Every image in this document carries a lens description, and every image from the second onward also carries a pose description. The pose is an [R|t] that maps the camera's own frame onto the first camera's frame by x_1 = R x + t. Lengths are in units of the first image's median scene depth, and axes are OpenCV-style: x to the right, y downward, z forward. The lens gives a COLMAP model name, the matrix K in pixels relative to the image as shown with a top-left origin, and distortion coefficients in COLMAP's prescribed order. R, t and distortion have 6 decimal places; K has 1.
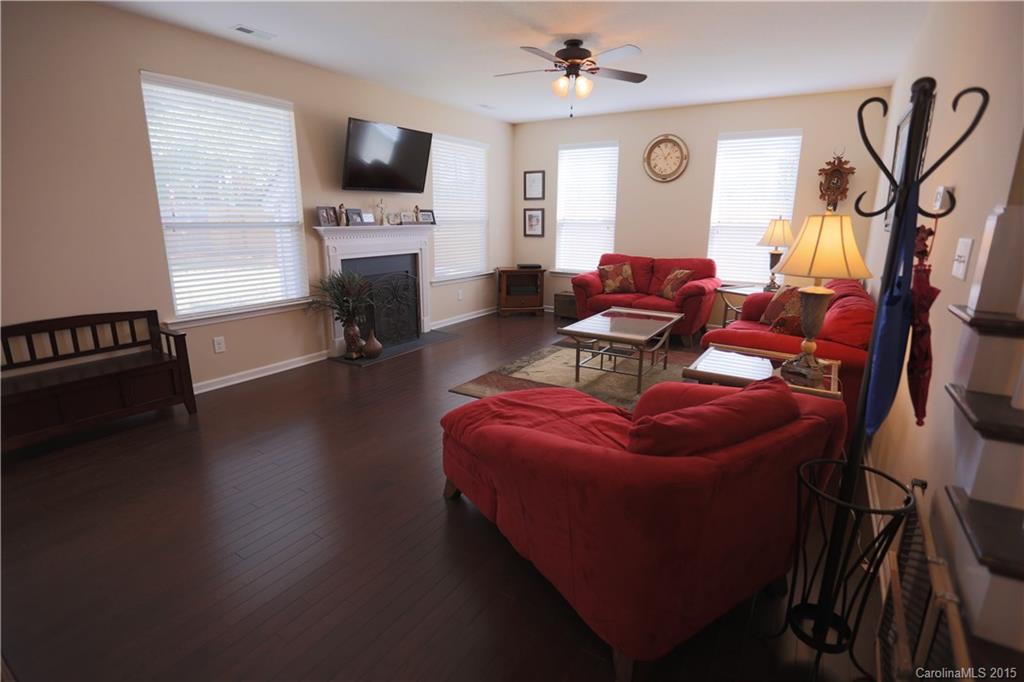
lens RADIAL K [[497.3, 0, 512.0], [0, 497.3, 342.1], [0, 0, 1]] dist [-0.033167, 0.010321]
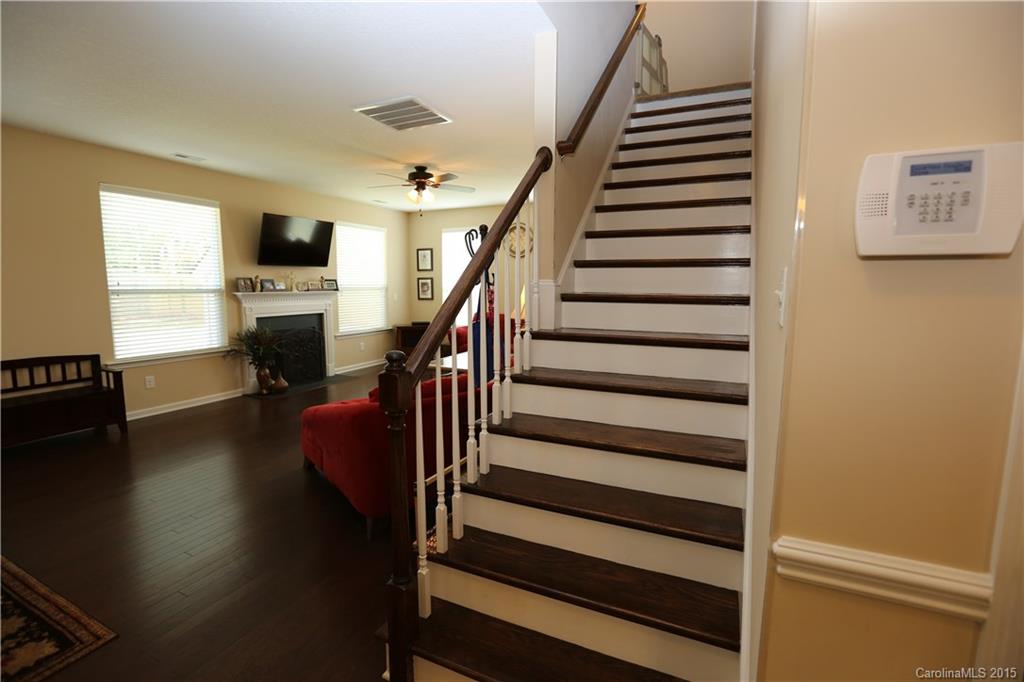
lens RADIAL K [[497.3, 0, 534.5], [0, 497.3, 346.0], [0, 0, 1]] dist [-0.033167, 0.010321]
pose [[0.992545, -0.016486, 0.120759, 0.222122], [0.030947, 0.992427, -0.118875, 0.083221], [-0.117885, 0.121725, 0.985538, -0.345628]]
